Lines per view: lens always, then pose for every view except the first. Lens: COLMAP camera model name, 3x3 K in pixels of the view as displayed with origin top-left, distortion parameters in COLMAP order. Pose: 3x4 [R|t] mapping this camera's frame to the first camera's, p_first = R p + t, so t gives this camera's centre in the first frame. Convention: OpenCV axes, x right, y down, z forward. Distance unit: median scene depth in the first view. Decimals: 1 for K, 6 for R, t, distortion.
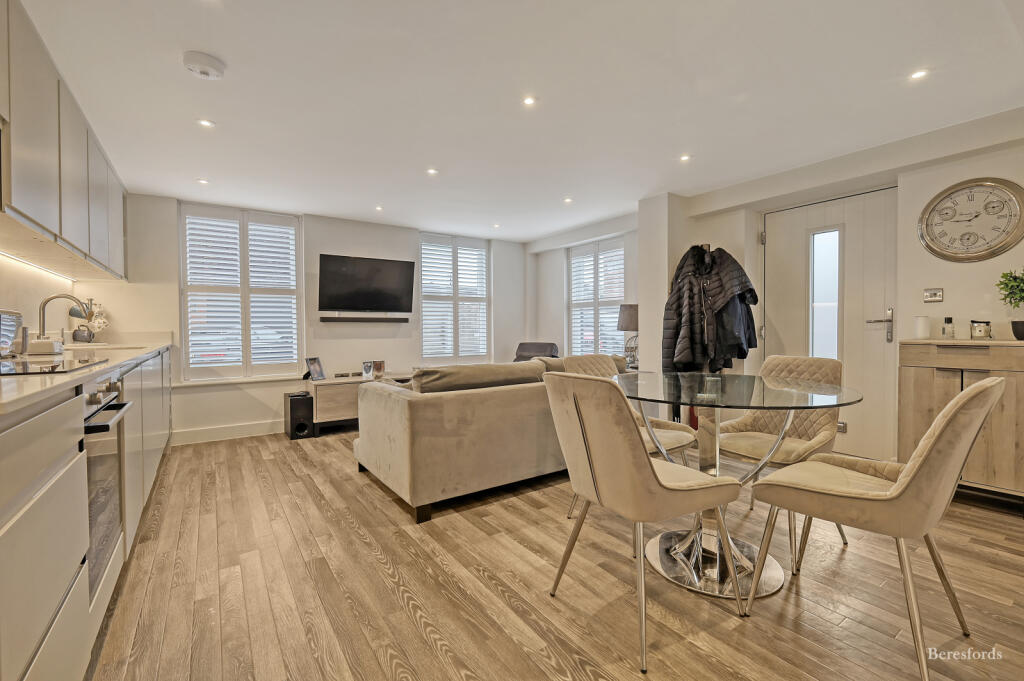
lens RADIAL K [[445.1, 0, 515.8], [0, 445.1, 337.2], [0, 0, 1]] dist [-0.001001, -0.000010]
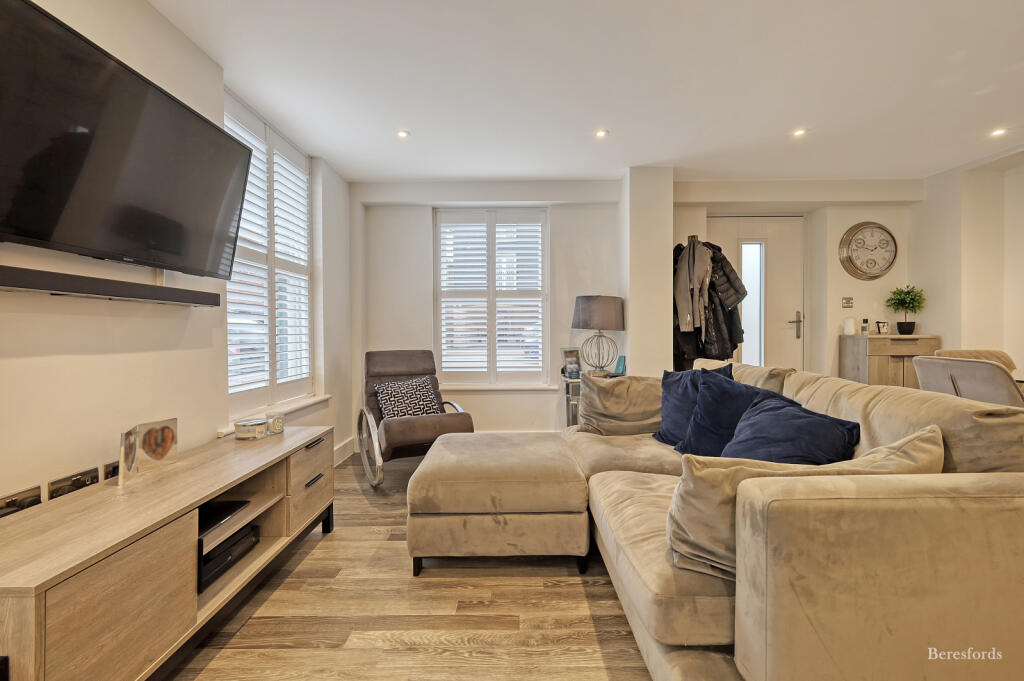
lens RADIAL K [[445.1, 0, 515.8], [0, 445.1, 337.2], [0, 0, 1]] dist [-0.001001, -0.000010]
pose [[0.568219, -0.007220, 0.822845, -0.571553], [0.017383, 0.999844, -0.003231, -0.001789], [-0.822694, 0.016139, 0.568256, 0.822730]]
